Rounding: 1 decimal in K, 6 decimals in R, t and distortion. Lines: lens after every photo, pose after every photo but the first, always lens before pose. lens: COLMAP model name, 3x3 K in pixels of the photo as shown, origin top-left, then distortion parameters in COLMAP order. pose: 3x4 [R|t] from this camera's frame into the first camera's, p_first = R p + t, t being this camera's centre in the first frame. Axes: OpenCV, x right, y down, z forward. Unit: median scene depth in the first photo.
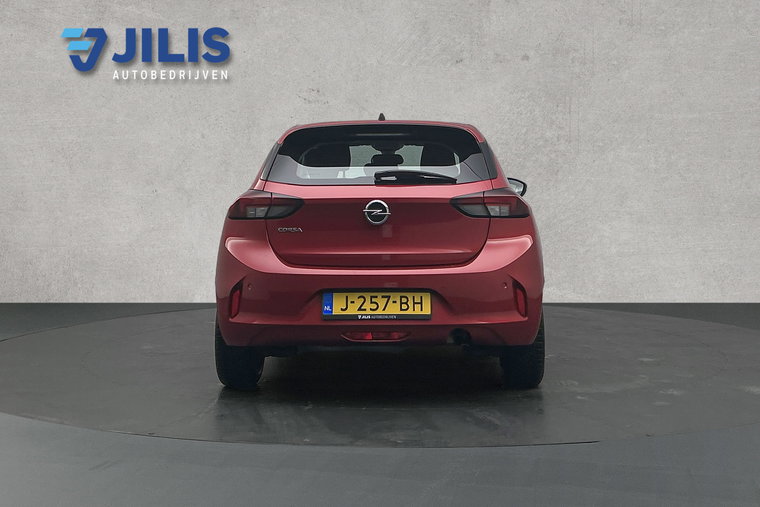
lens RADIAL K [[595.5, 0, 378.7], [0, 595.5, 253.5], [0, 0, 1]] dist [-0.010038, -0.006511]
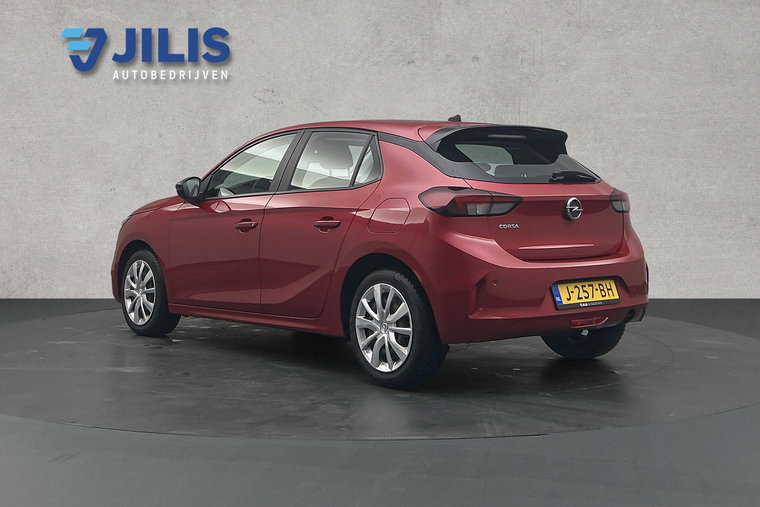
lens RADIAL K [[595.5, 0, 380.8], [0, 595.5, 254.8], [0, 0, 1]] dist [-0.010038, -0.006511]
pose [[0.999995, 0.000019, 0.003267, 0.080589], [-0.000023, 0.999999, 0.001159, 0.006443], [-0.003267, -0.001159, 0.999994, -0.022607]]
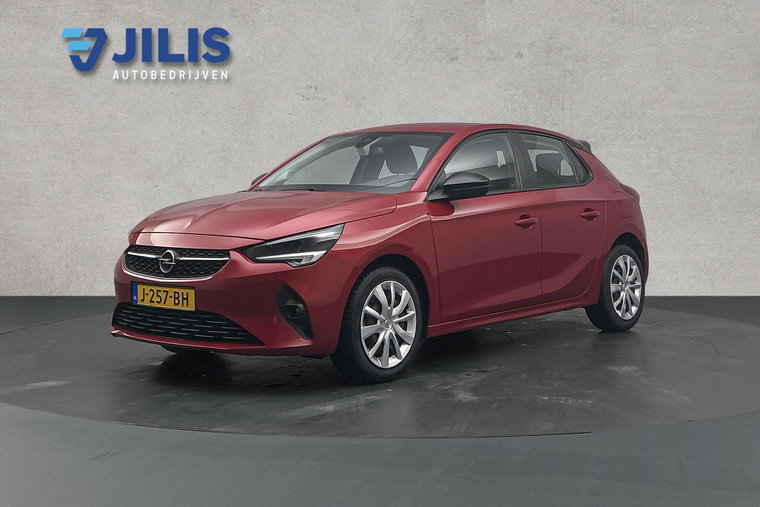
lens RADIAL K [[595.5, 0, 378.7], [0, 595.5, 253.6], [0, 0, 1]] dist [-0.010038, -0.006511]
pose [[1.000000, -0.000034, 0.000047, 0.005733], [0.000034, 1.000000, 0.000232, 0.010066], [-0.000047, -0.000232, 1.000000, -0.018888]]
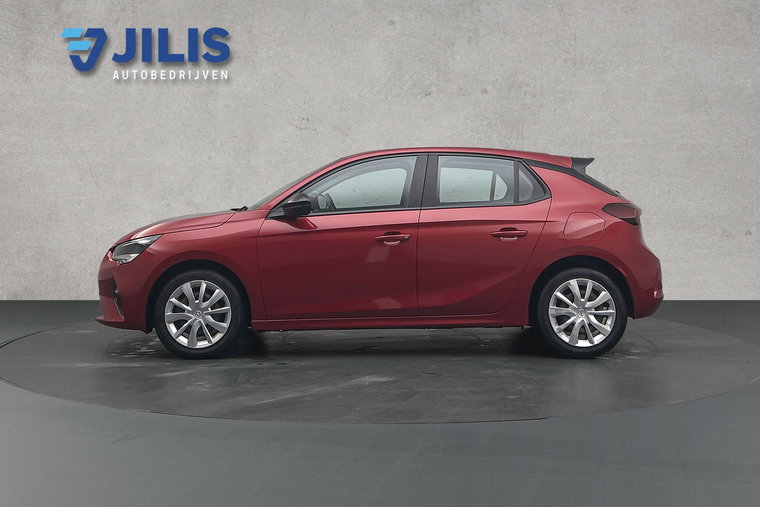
lens RADIAL K [[595.5, 0, 379.7], [0, 595.5, 253.5], [0, 0, 1]] dist [-0.010038, -0.006511]
pose [[0.999994, 0.000046, 0.003345, 0.036203], [-0.000042, 0.999999, -0.001245, -0.007637], [-0.003345, 0.001245, 0.999994, -0.174337]]
